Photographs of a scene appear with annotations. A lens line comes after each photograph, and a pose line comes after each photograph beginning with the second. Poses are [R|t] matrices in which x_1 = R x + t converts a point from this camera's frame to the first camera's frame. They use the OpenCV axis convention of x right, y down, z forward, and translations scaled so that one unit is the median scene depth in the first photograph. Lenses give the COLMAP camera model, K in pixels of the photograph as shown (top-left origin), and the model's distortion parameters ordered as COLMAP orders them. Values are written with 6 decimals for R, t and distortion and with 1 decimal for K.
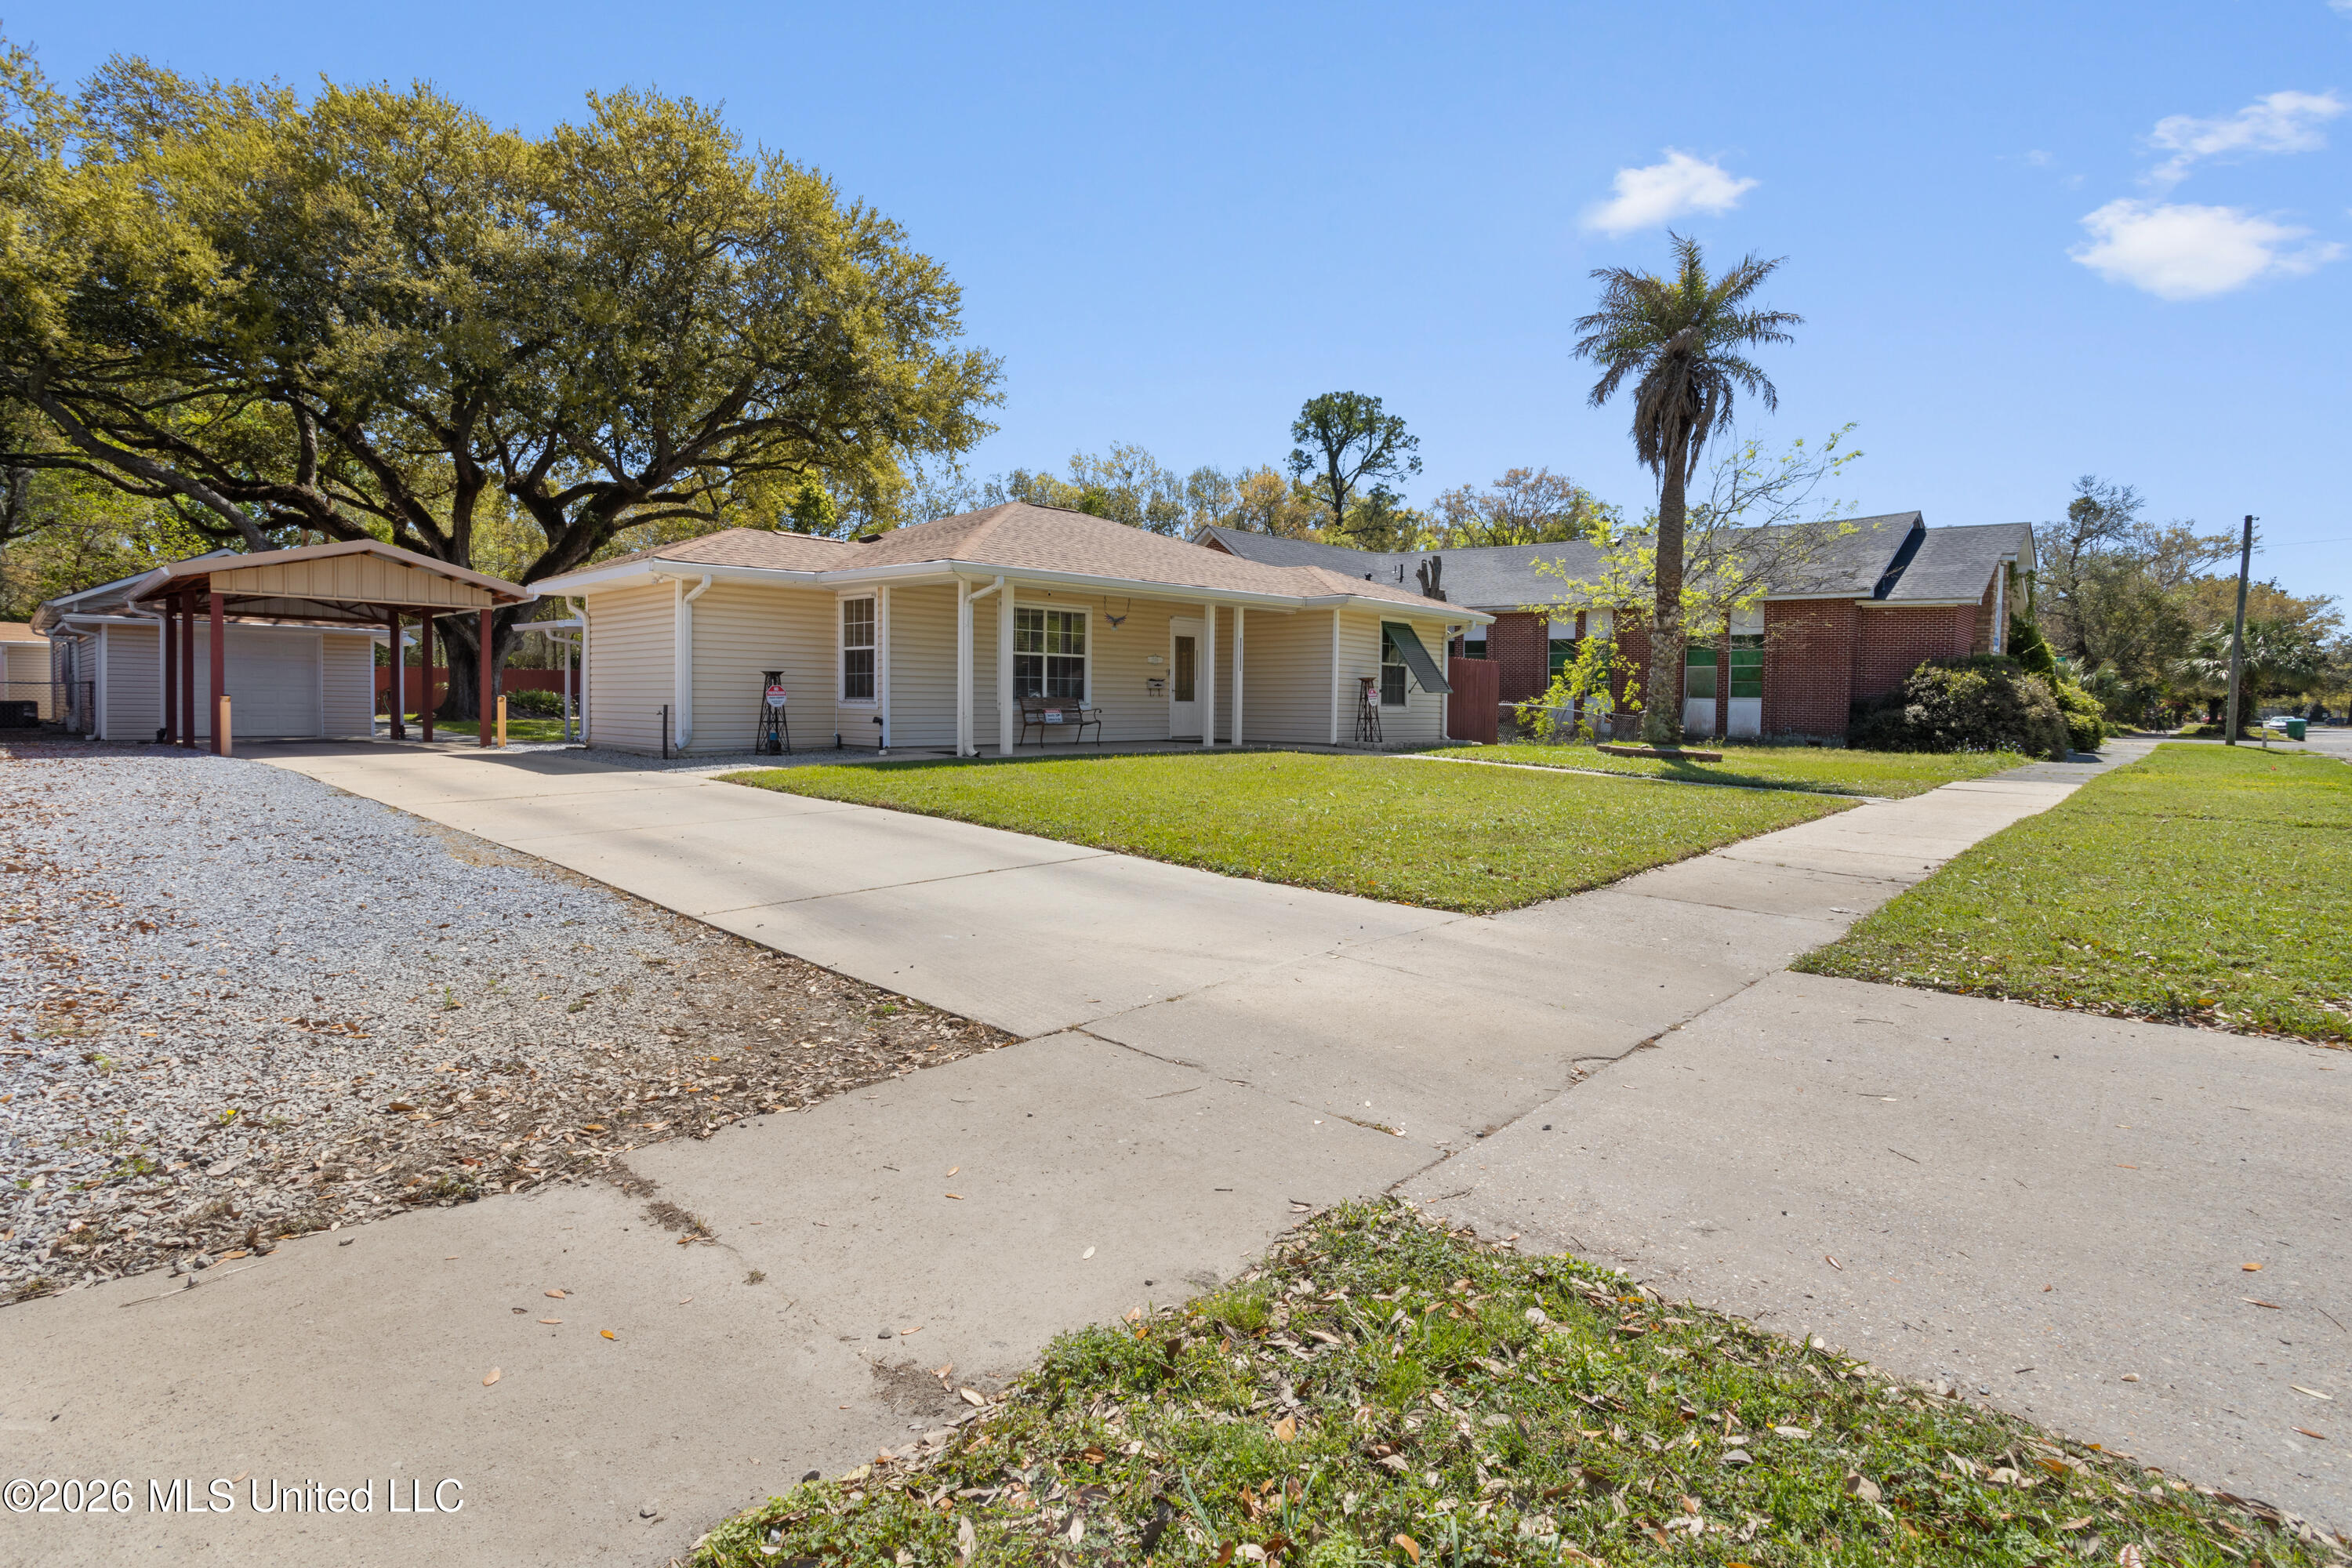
lens RADIAL K [[1127.7, 0, 1196.0], [0, 1127.7, 713.2], [0, 0, 1]] dist [-0.037755, 0.012977]
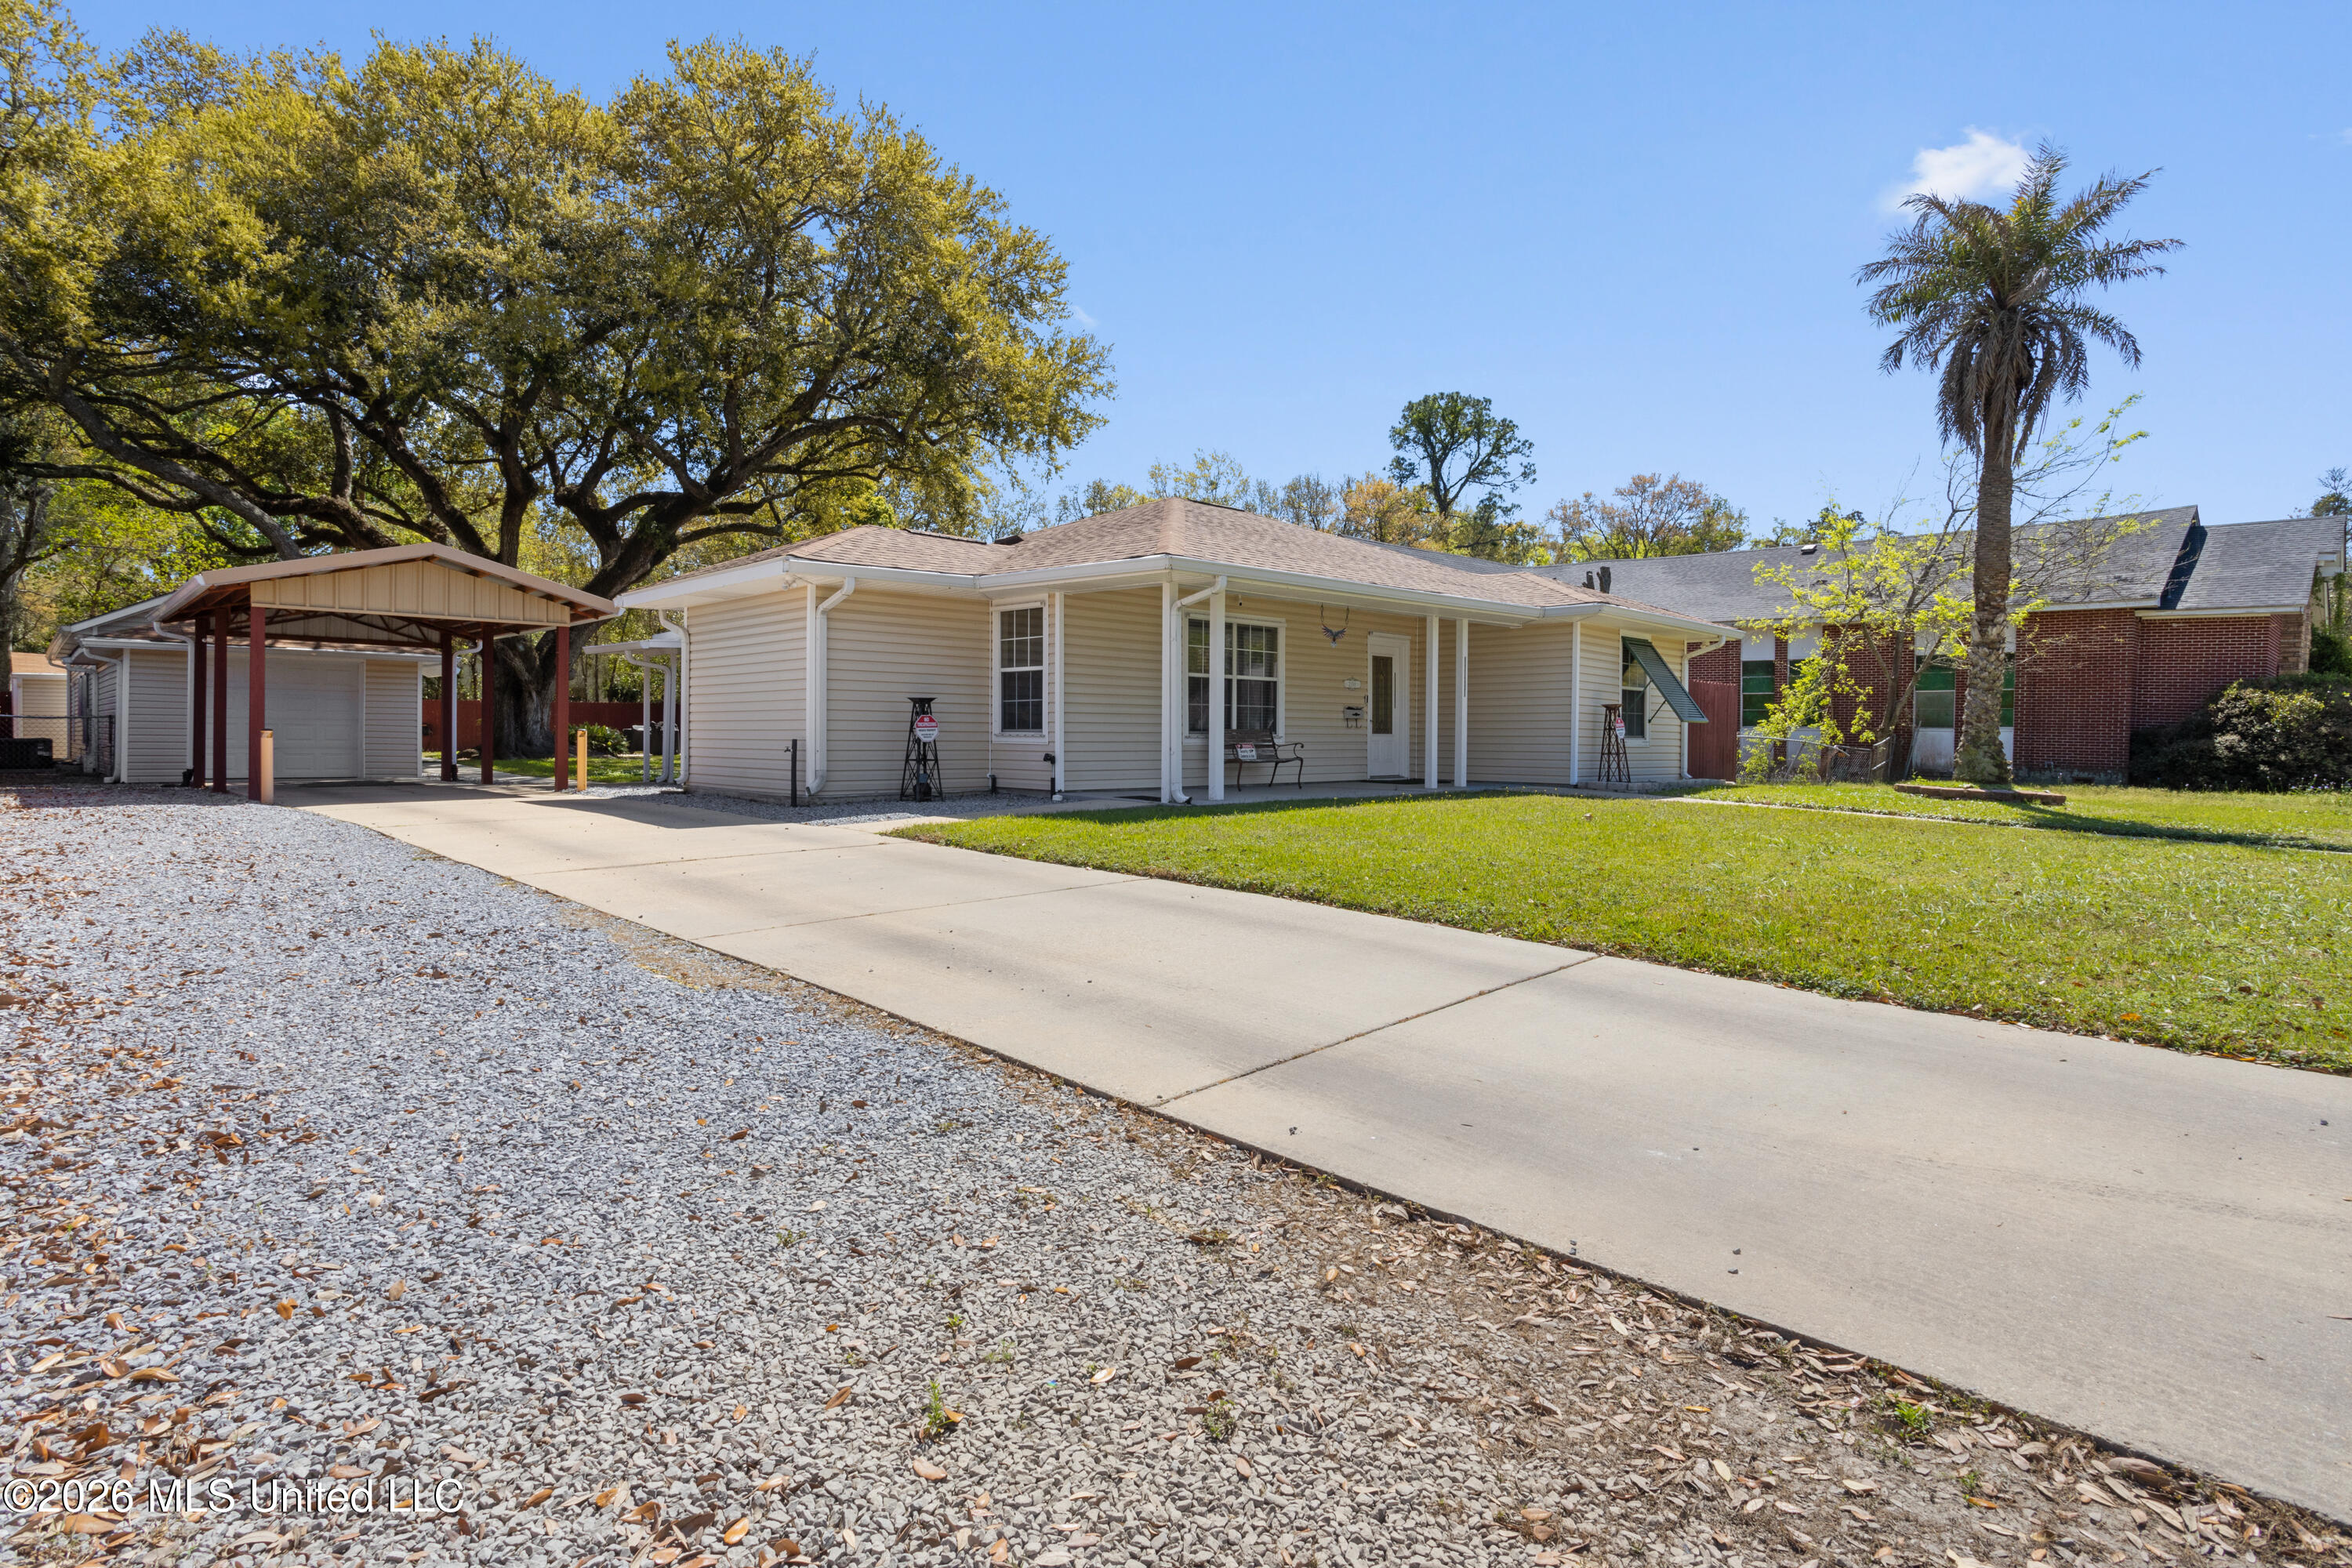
lens RADIAL K [[1222.0, 0, 1201.0], [0, 1222.0, 712.8], [0, 0, 1]] dist [-0.043107, 0.011324]
pose [[0.999071, -0.004835, -0.042818, -0.095627], [0.003543, 0.999538, -0.030189, 0.000504], [0.042944, 0.030010, 0.998627, 0.091924]]
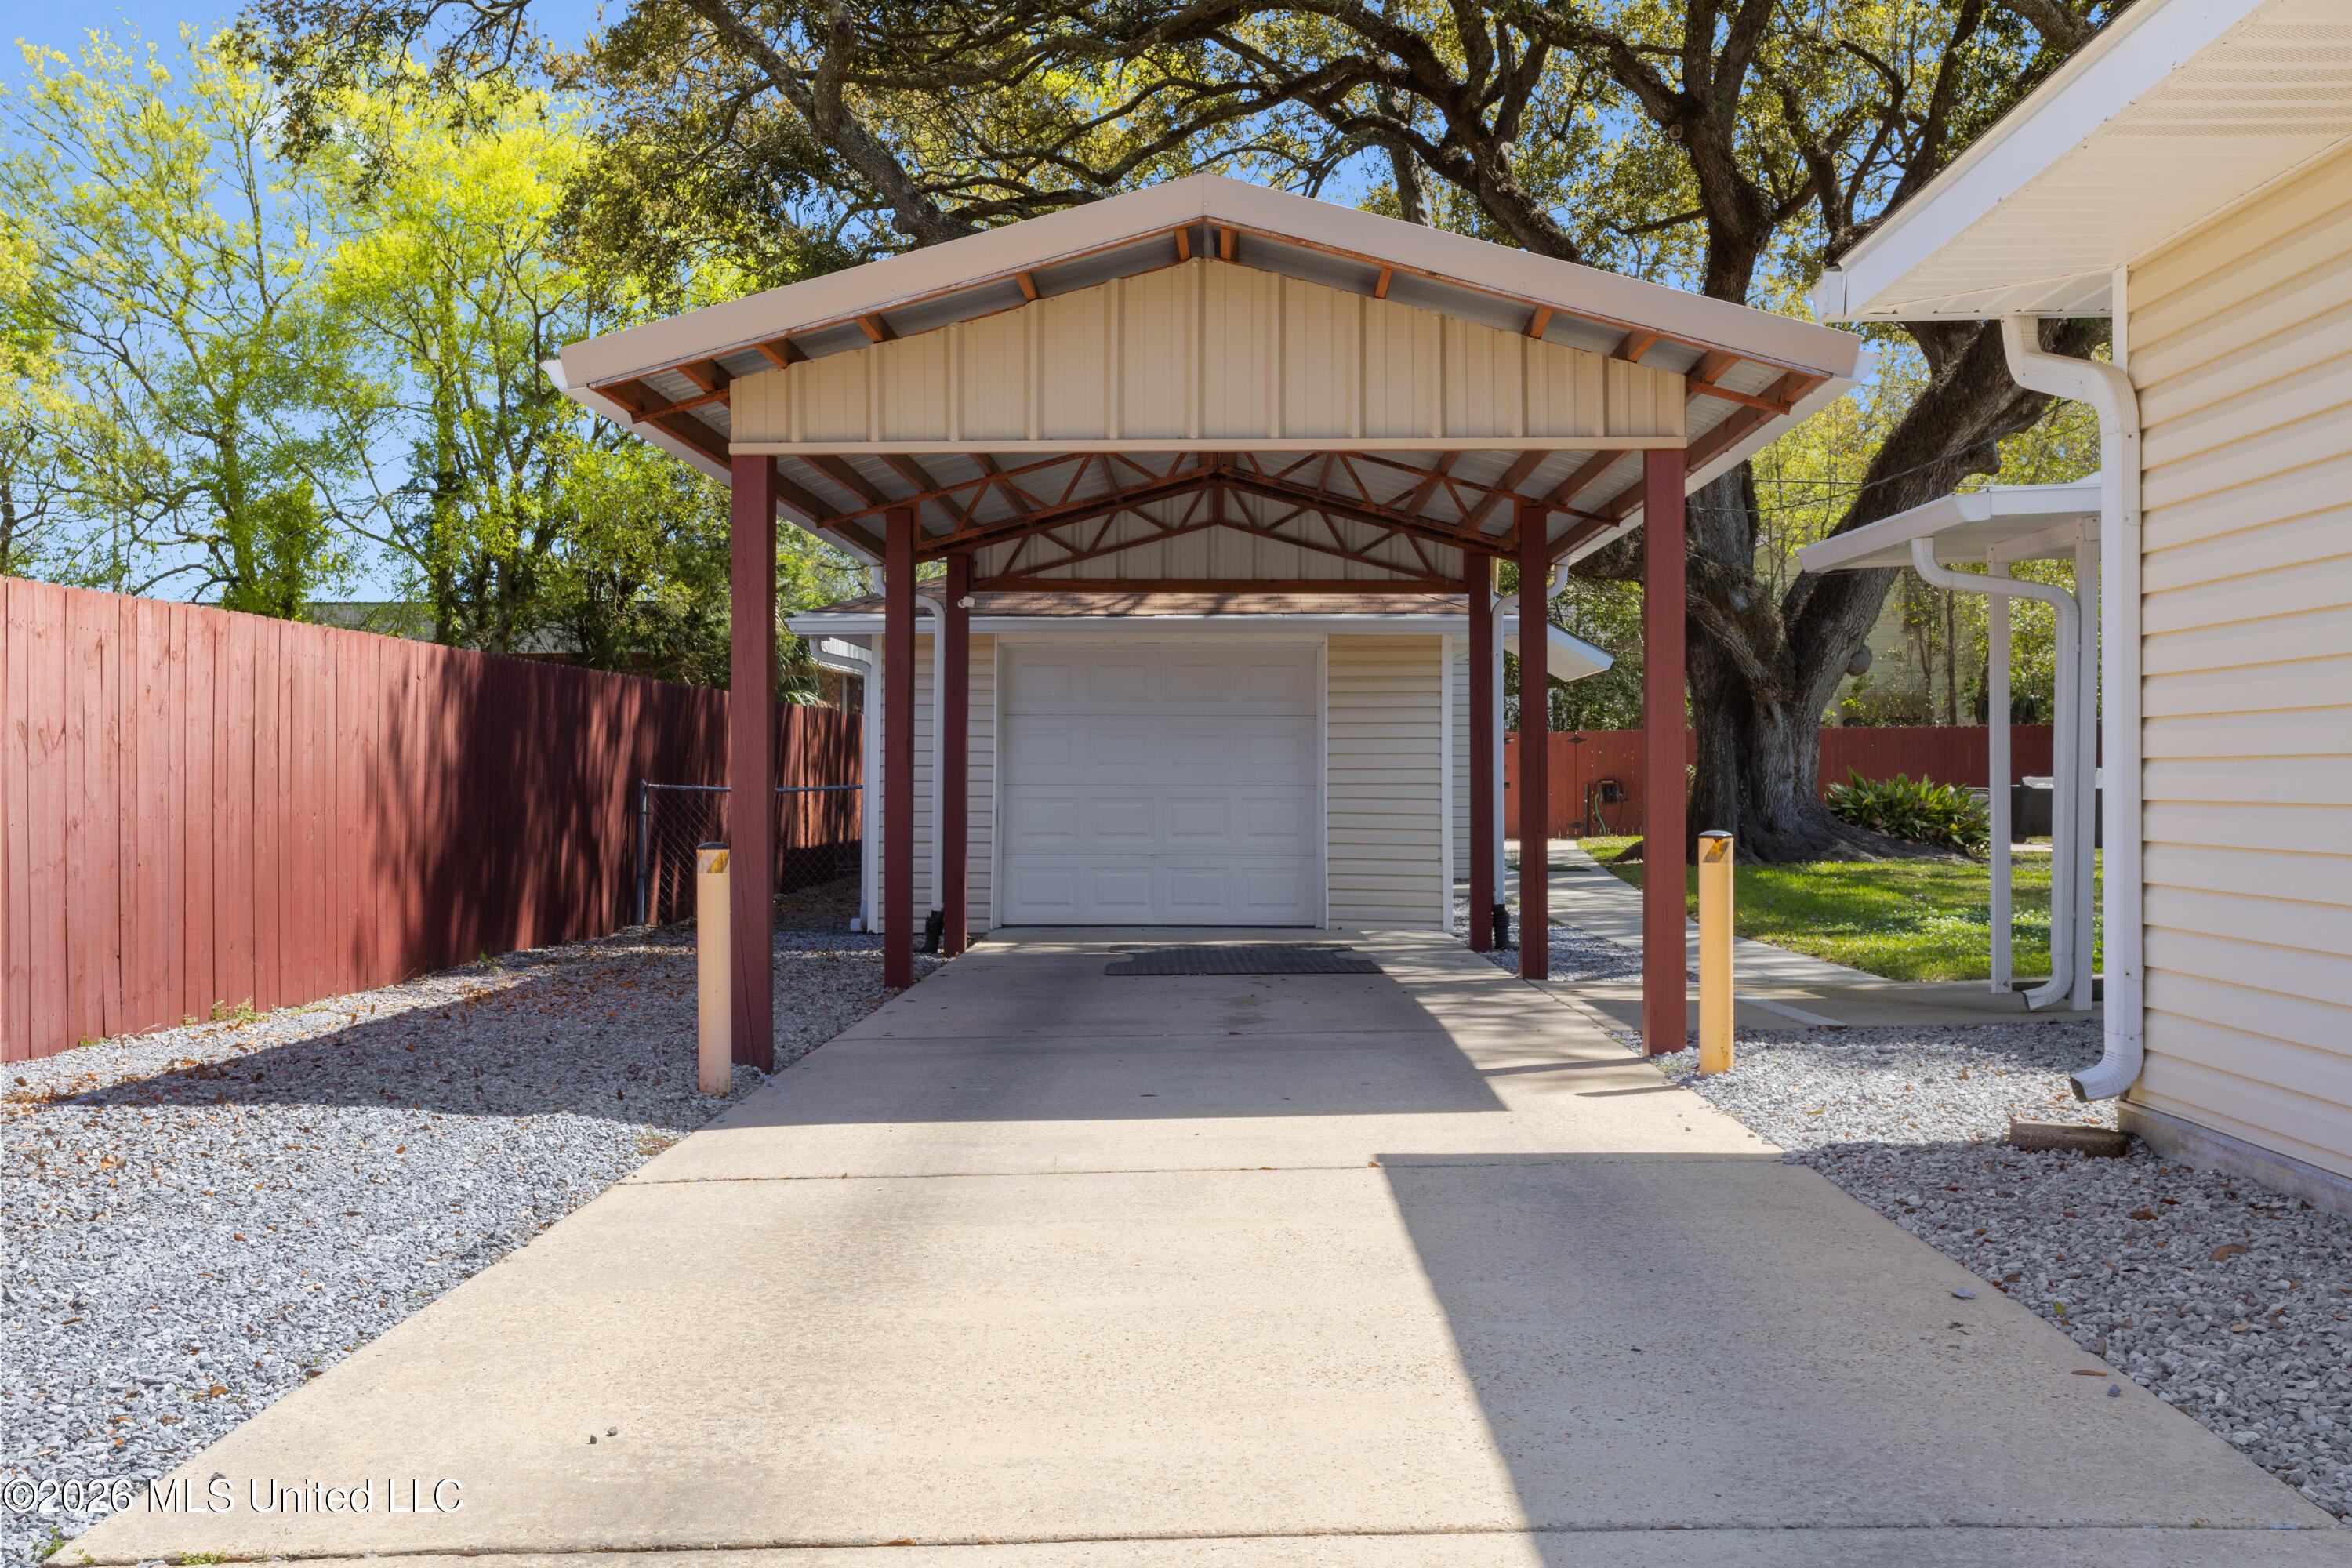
lens RADIAL K [[2272.9, 0, 1171.6], [0, 2272.9, 777.0], [0, 0, 1]] dist [-0.008727, 0.000000]
pose [[0.658278, -0.012234, -0.752676, -0.281667], [0.000241, 0.999871, -0.016041, -0.015686], [0.752775, 0.010378, 0.658196, 0.488810]]
